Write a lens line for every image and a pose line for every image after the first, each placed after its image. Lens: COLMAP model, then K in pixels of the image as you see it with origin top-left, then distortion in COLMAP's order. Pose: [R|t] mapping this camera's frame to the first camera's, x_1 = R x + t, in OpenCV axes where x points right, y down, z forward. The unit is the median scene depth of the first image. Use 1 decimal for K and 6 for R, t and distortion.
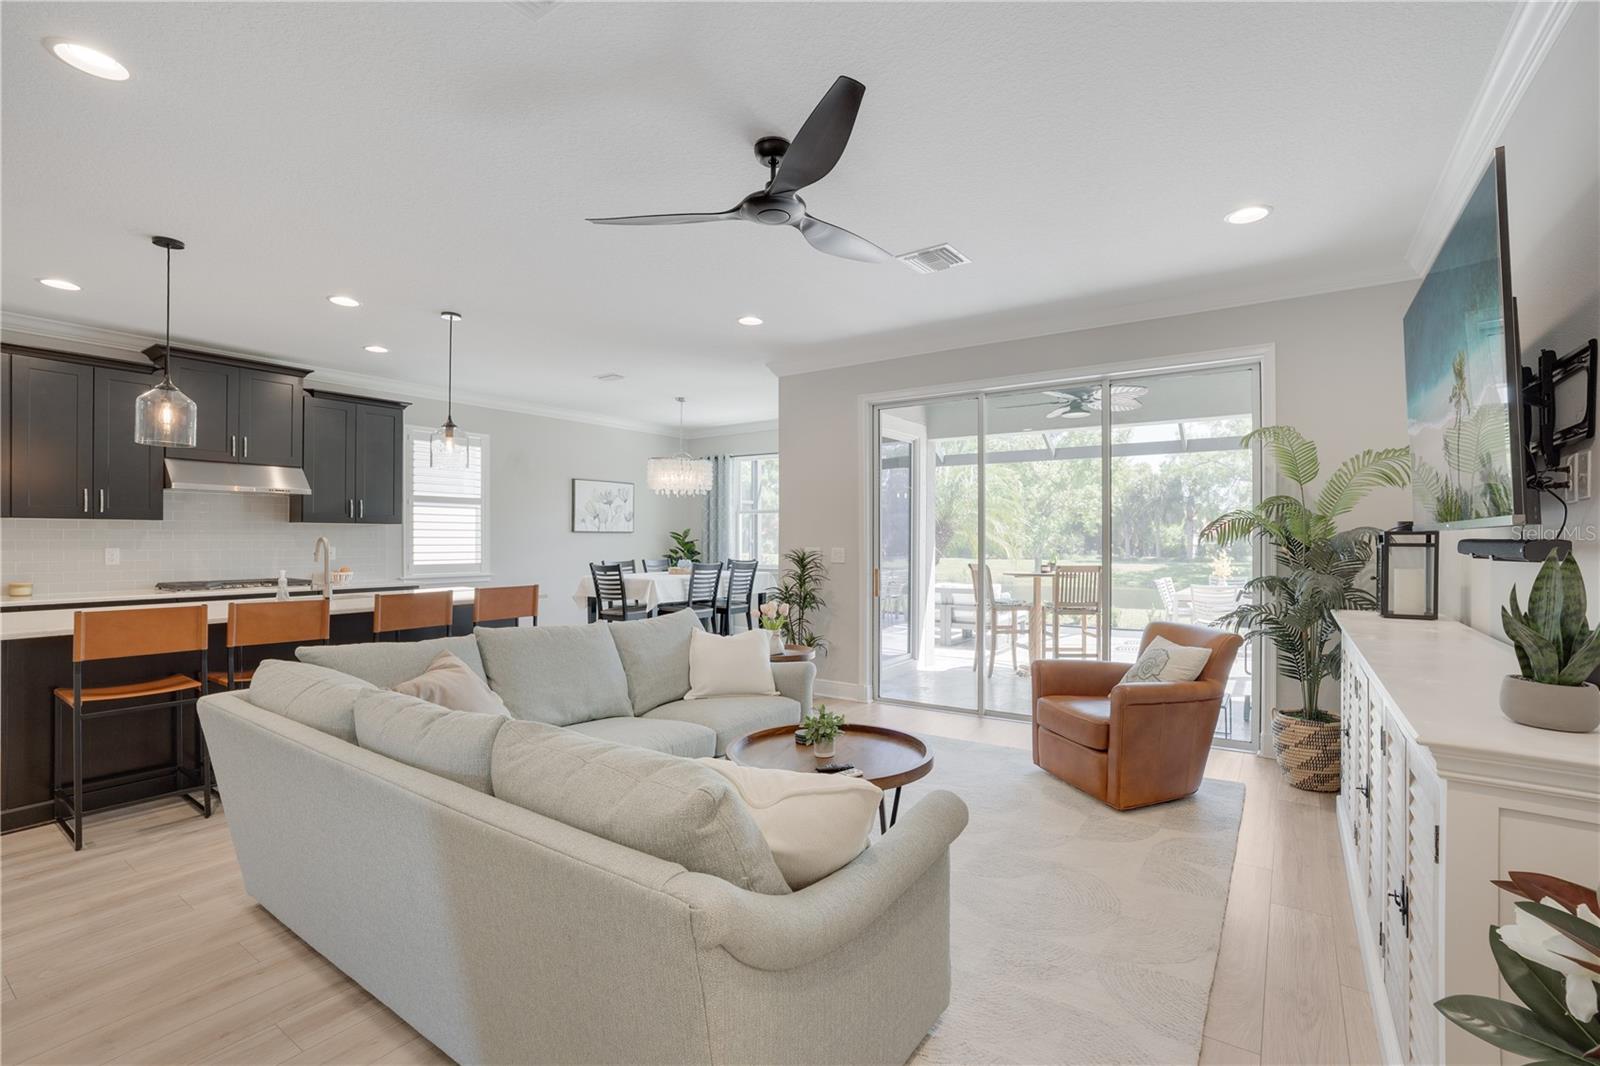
lens RADIAL K [[714.7, 0, 794.6], [0, 714.7, 533.9], [0, 0, 1]] dist [-0.067146, 0.028487]
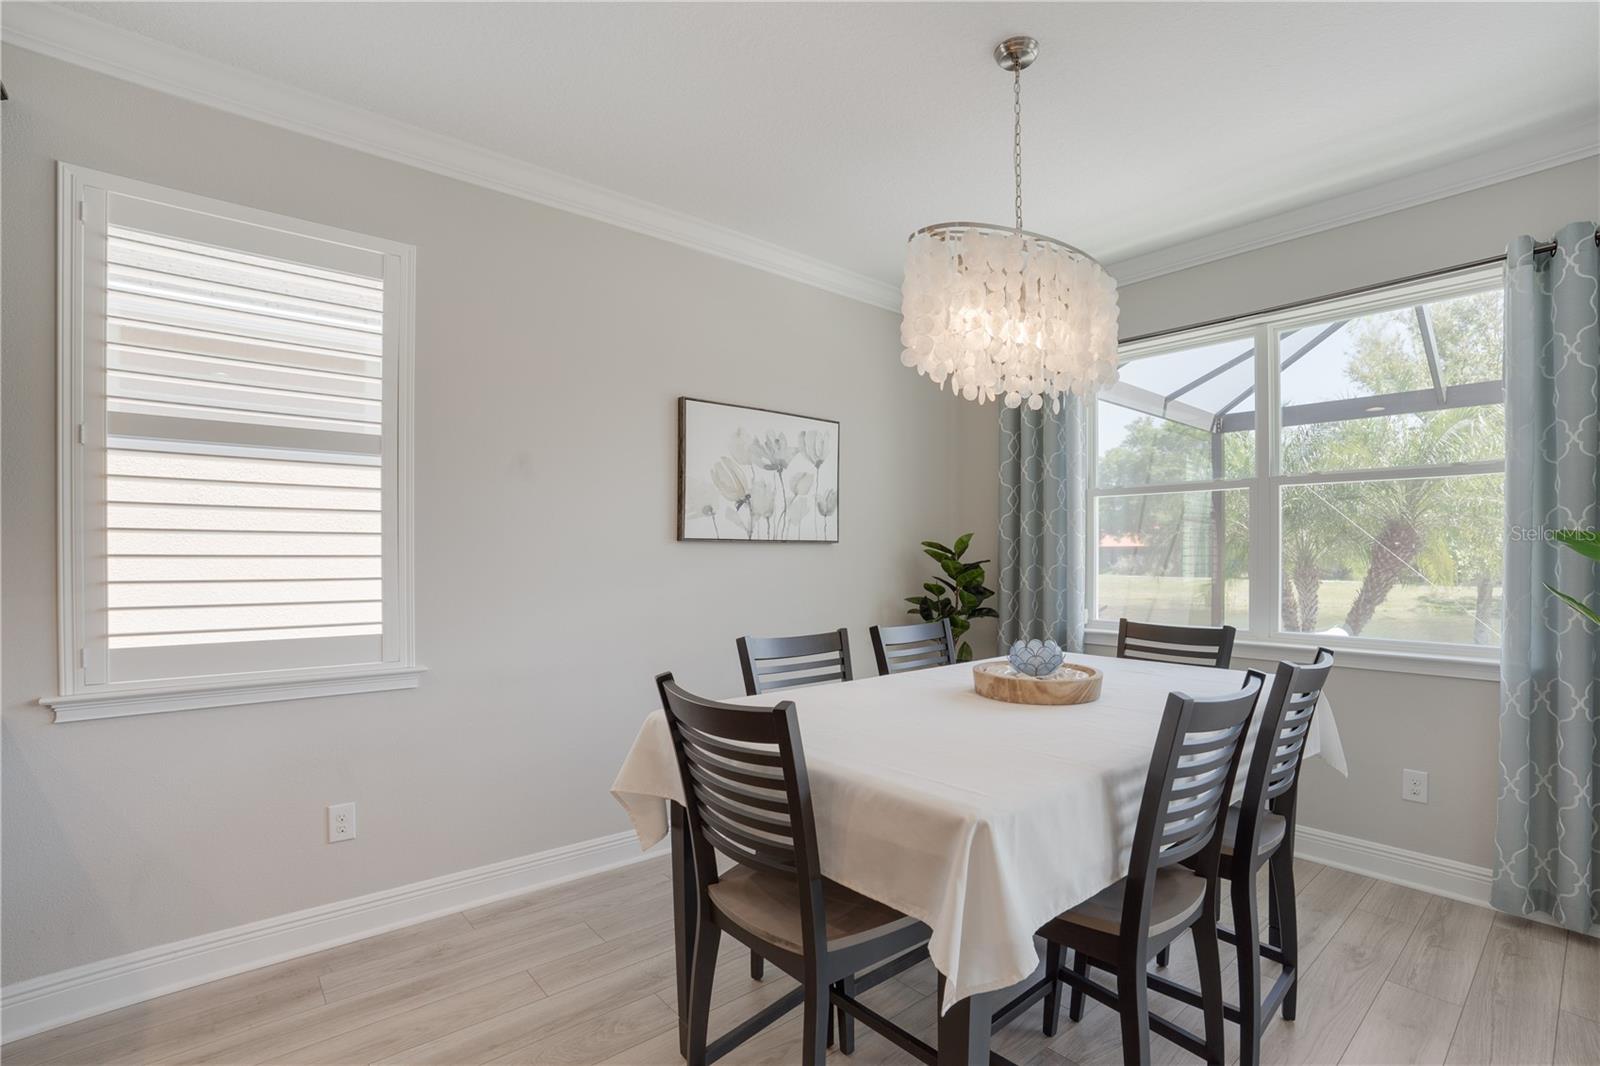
lens RADIAL K [[732.1, 0, 806.8], [0, 732.1, 556.6], [0, 0, 1]] dist [-0.081704, 0.025717]
pose [[0.968648, -0.000662, -0.248437, -0.185738], [0.002872, 0.999959, 0.008532, 0.003194], [0.248421, -0.008978, 0.968611, 0.784825]]
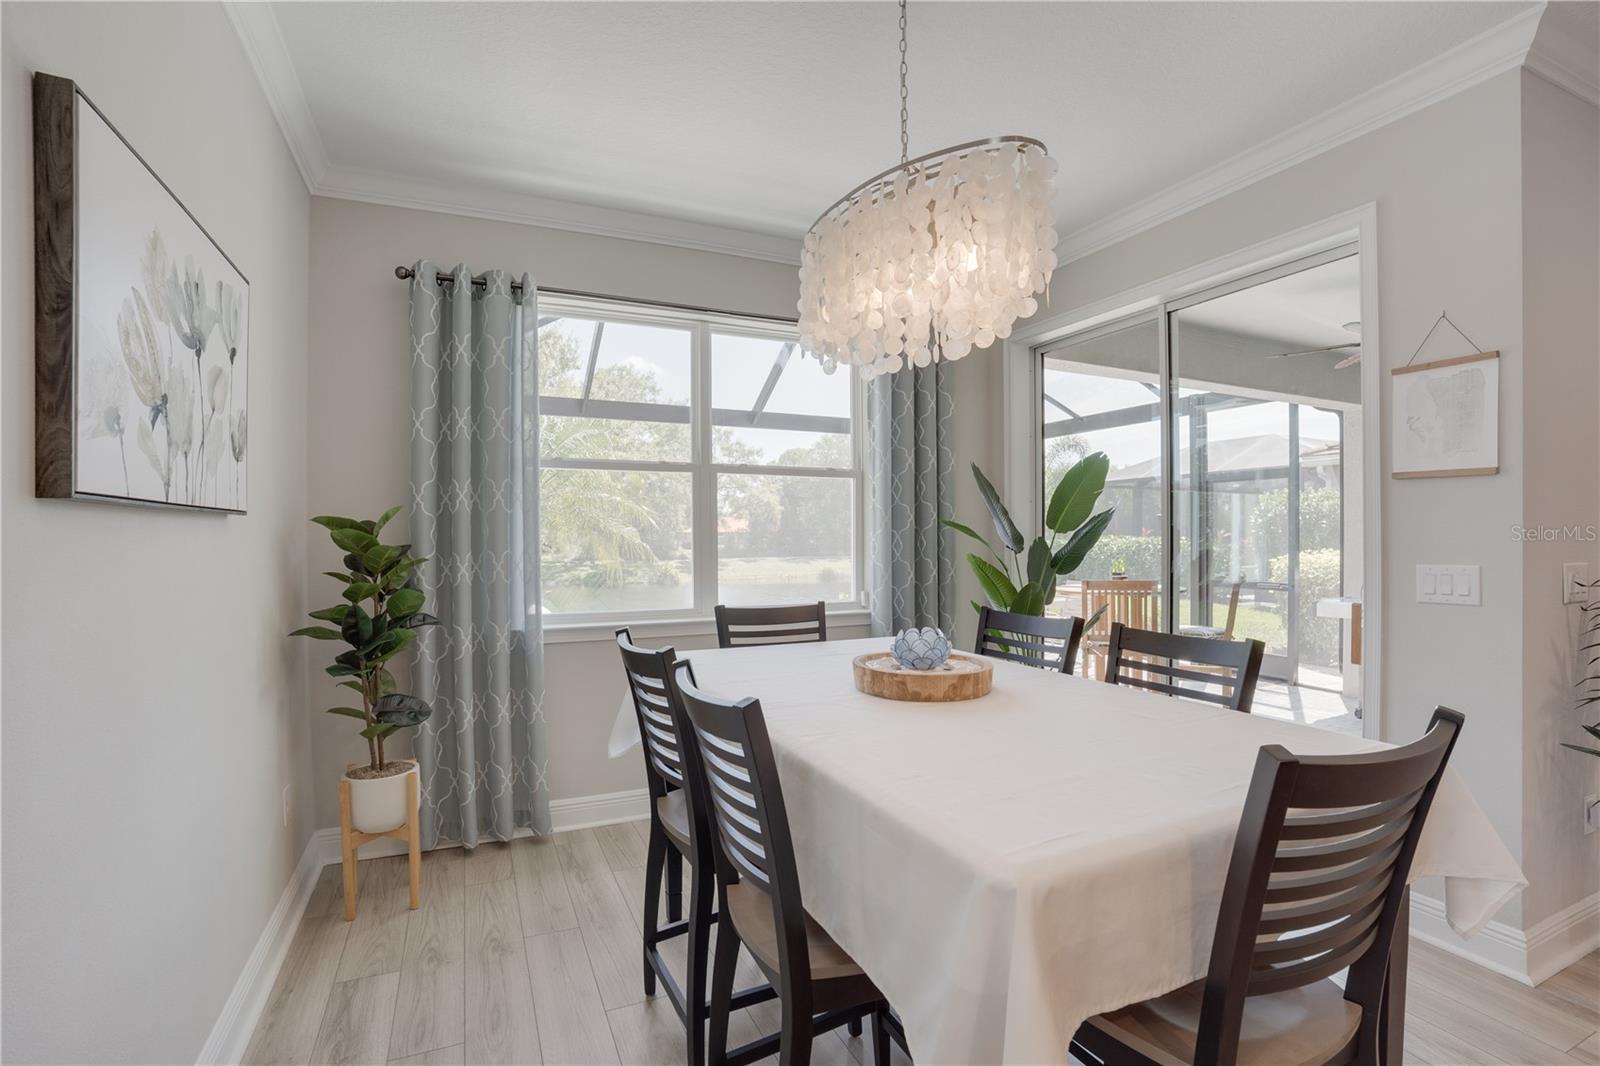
lens RADIAL K [[745.8, 0, 808.2], [0, 745.8, 532.5], [0, 0, 1]] dist [-0.000907, 0.000248]
pose [[0.518382, 0.000451, 0.855149, -0.432577], [-0.002289, 0.999997, 0.000860, 0.003690], [-0.855146, -0.002403, 0.518382, 0.989000]]
